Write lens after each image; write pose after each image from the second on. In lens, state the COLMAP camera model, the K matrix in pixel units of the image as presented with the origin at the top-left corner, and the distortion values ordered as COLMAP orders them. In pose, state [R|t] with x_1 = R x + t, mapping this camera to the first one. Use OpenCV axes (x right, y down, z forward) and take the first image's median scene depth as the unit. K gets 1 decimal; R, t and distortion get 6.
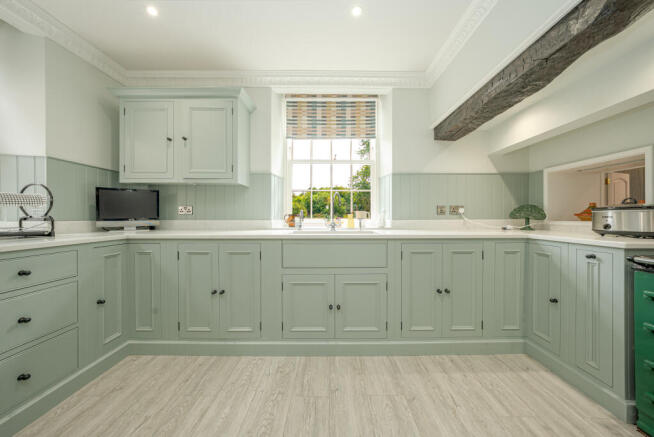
lens RADIAL K [[226.3, 0, 328.6], [0, 226.3, 218.1], [0, 0, 1]] dist [-0.015815, 0.000491]
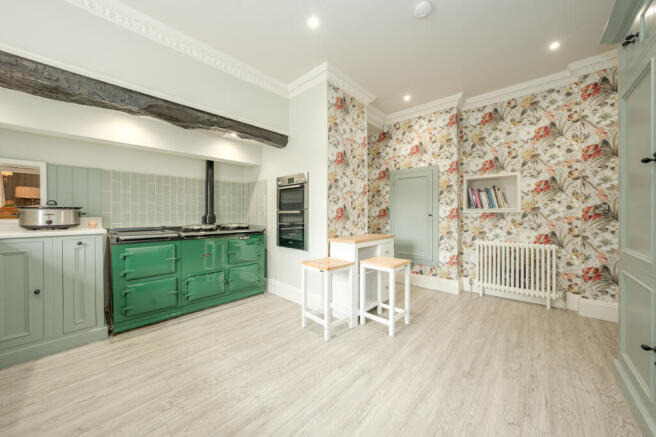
lens RADIAL K [[227.0, 0, 326.1], [0, 227.0, 220.8], [0, 0, 1]] dist [-0.015815, 0.000491]
pose [[-0.738997, -0.021135, 0.673377, -0.560120], [0.005395, 0.999290, 0.037284, -0.005922], [-0.673687, 0.031185, -0.738358, 0.626500]]
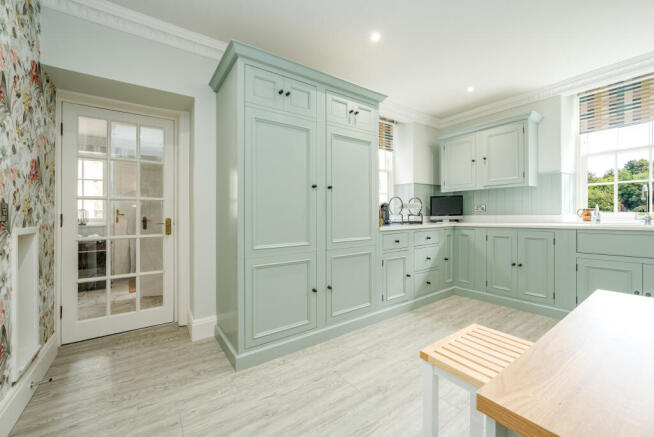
lens RADIAL K [[268.2, 0, 324.1], [0, 268.2, 219.1], [0, 0, 1]] dist [-0.009471, 0.002925]
pose [[0.590218, 0.002812, -0.807239, 0.135009], [0.010656, 0.999880, 0.011274, 0.003571], [0.807174, -0.015256, 0.590117, -0.842156]]
